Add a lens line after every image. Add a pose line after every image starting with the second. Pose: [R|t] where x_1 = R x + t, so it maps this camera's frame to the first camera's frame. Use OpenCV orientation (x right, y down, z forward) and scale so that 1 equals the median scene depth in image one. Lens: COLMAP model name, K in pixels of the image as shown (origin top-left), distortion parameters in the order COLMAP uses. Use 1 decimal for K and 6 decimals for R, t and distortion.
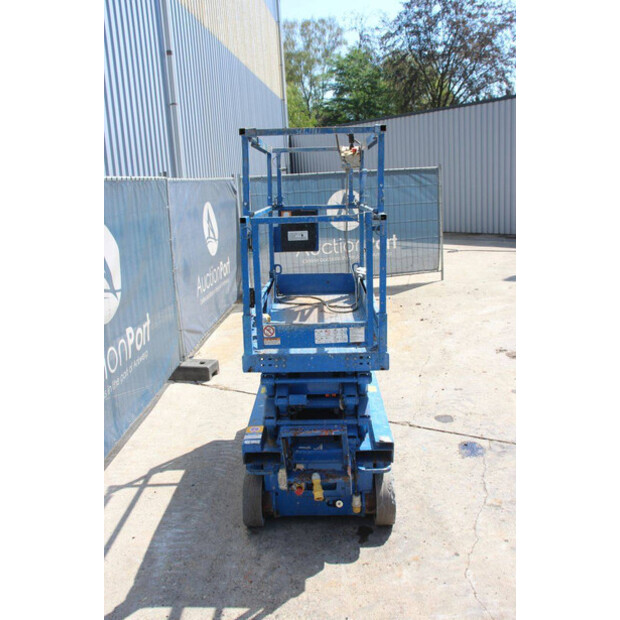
lens RADIAL K [[566.8, 0, 310.0], [0, 566.8, 310.0], [0, 0, 1]] dist [-0.127384, 0.084371]
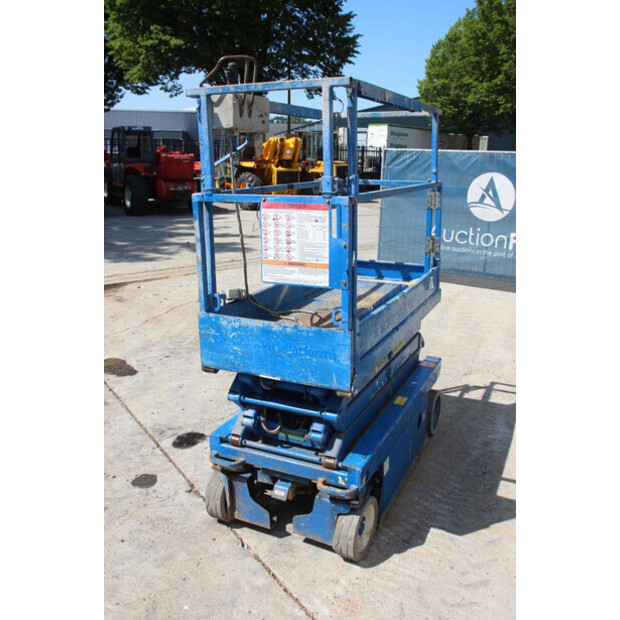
lens RADIAL K [[566.8, 0, 310.0], [0, 566.8, 310.0], [0, 0, 1]] dist [-0.127384, 0.084371]
pose [[-0.911634, -0.077741, 0.403584, -0.304858], [0.115537, 0.893880, 0.433163, -0.384254], [-0.394430, 0.441515, -0.805909, 1.789785]]
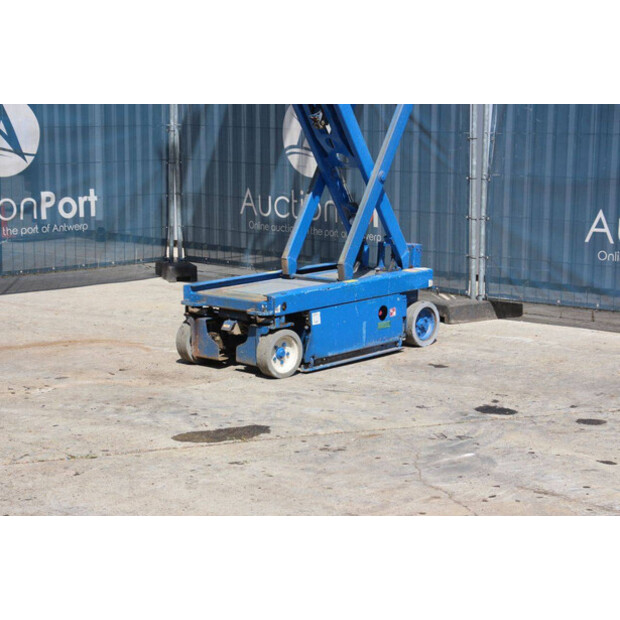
lens RADIAL K [[1465.6, 0, 310.0], [0, 1465.6, 310.0], [0, 0, 1]] dist [0.354904, 0.893775]
pose [[-0.623611, 0.168262, -0.763412, 2.261288], [-0.136570, 0.938093, 0.318324, -0.570341], [0.769713, 0.302769, -0.562026, 2.159182]]
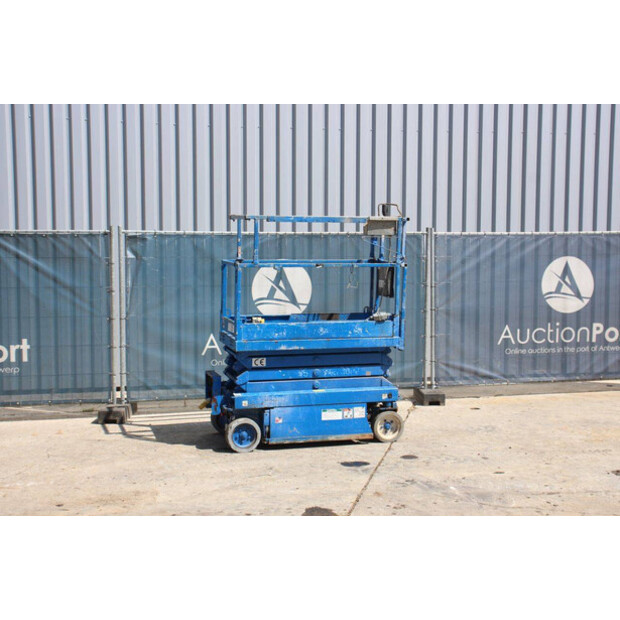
lens RADIAL K [[912.7, 0, 310.0], [0, 912.7, 310.0], [0, 0, 1]] dist [0.061930, 0.108062]
pose [[0.310324, 0.123614, -0.942559, 2.360938], [-0.222640, 0.973384, 0.054356, -0.185228], [0.924192, 0.192984, 0.329586, 0.207326]]
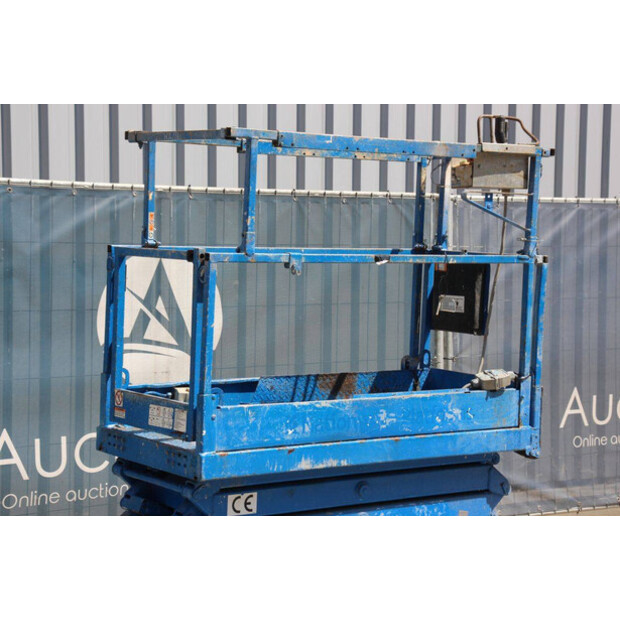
lens RADIAL K [[1465.6, 0, 310.0], [0, 1465.6, 310.0], [0, 0, 1]] dist [0.354904, 0.893775]
pose [[0.608052, 0.094363, -0.788269, 1.303447], [-0.212408, 0.976050, -0.047005, -0.031079], [0.764954, 0.196017, 0.613532, -0.016143]]
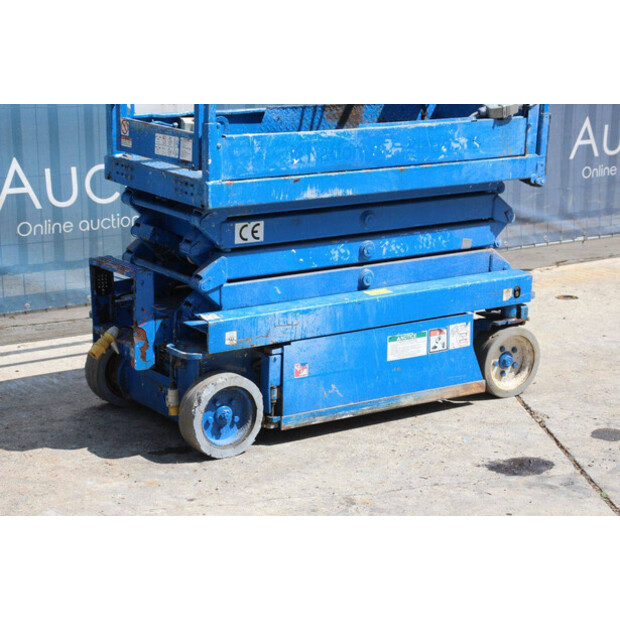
lens RADIAL K [[1465.6, 0, 310.0], [0, 1465.6, 310.0], [0, 0, 1]] dist [0.354904, 0.893775]
pose [[0.599827, 0.227789, -0.767020, 1.324074], [-0.208757, 0.969971, 0.124808, -0.019513], [0.772417, 0.085258, 0.629367, -0.014182]]
